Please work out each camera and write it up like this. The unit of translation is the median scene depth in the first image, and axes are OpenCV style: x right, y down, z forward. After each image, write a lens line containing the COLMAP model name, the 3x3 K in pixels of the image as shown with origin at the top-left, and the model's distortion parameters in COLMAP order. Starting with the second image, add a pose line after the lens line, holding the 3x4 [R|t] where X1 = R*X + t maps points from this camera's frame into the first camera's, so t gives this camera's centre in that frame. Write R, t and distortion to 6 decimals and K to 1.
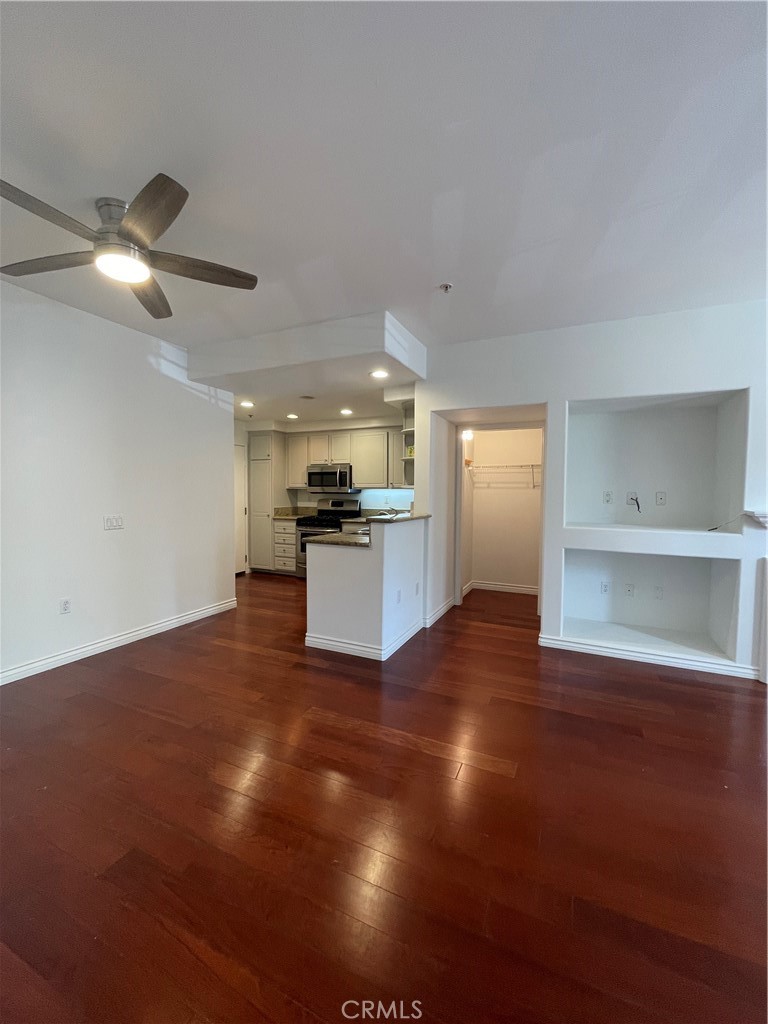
lens RADIAL K [[413.3, 0, 387.1], [0, 413.3, 512.1], [0, 0, 1]] dist [-0.002296, -0.000362]
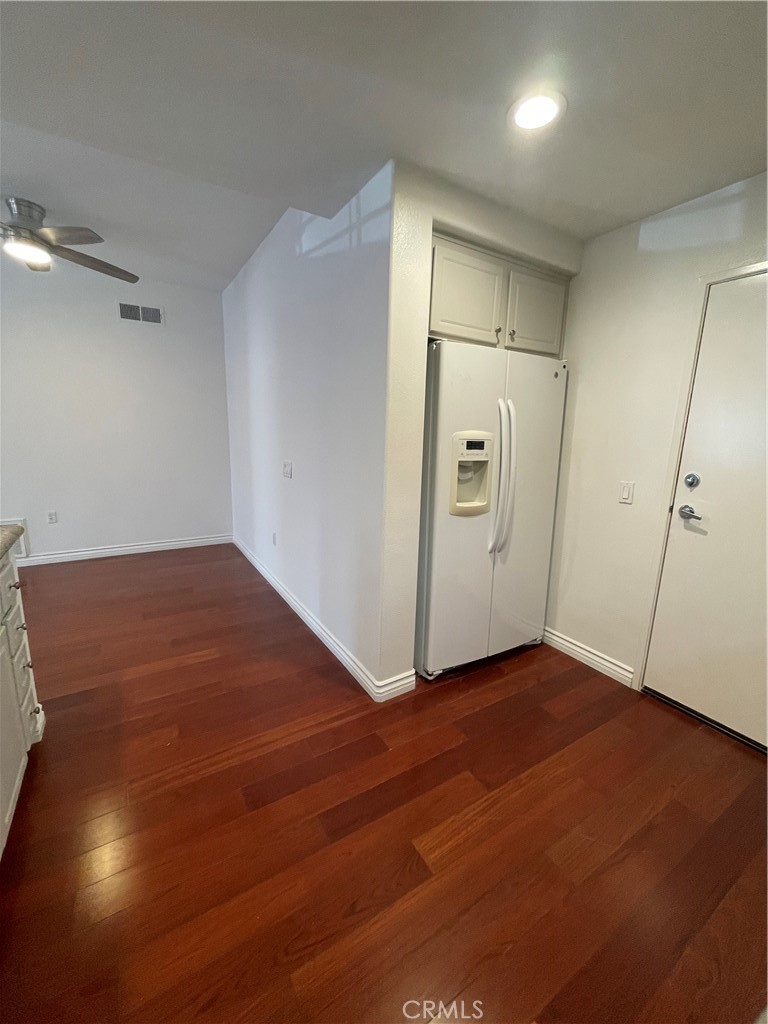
lens RADIAL K [[413.3, 0, 387.1], [0, 413.3, 512.1], [0, 0, 1]] dist [-0.002296, -0.000362]
pose [[-0.550959, 0.141062, -0.822524, -0.022559], [-0.070672, 0.974184, 0.214411, -0.052274], [0.831535, 0.176261, -0.526766, 0.946729]]
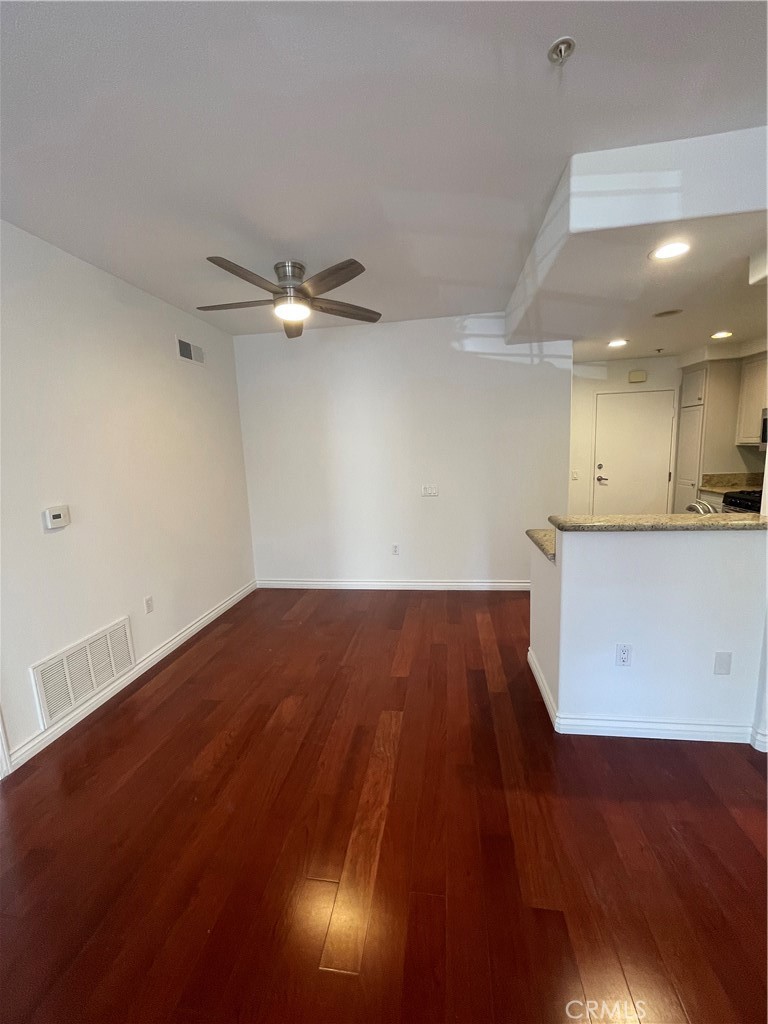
lens RADIAL K [[413.3, 0, 387.1], [0, 413.3, 512.1], [0, 0, 1]] dist [-0.002296, -0.000362]
pose [[0.276975, 0.130660, -0.951952, 0.275397], [0.001154, 0.990666, 0.136309, -0.046246], [0.960877, -0.038852, 0.274239, 0.308133]]
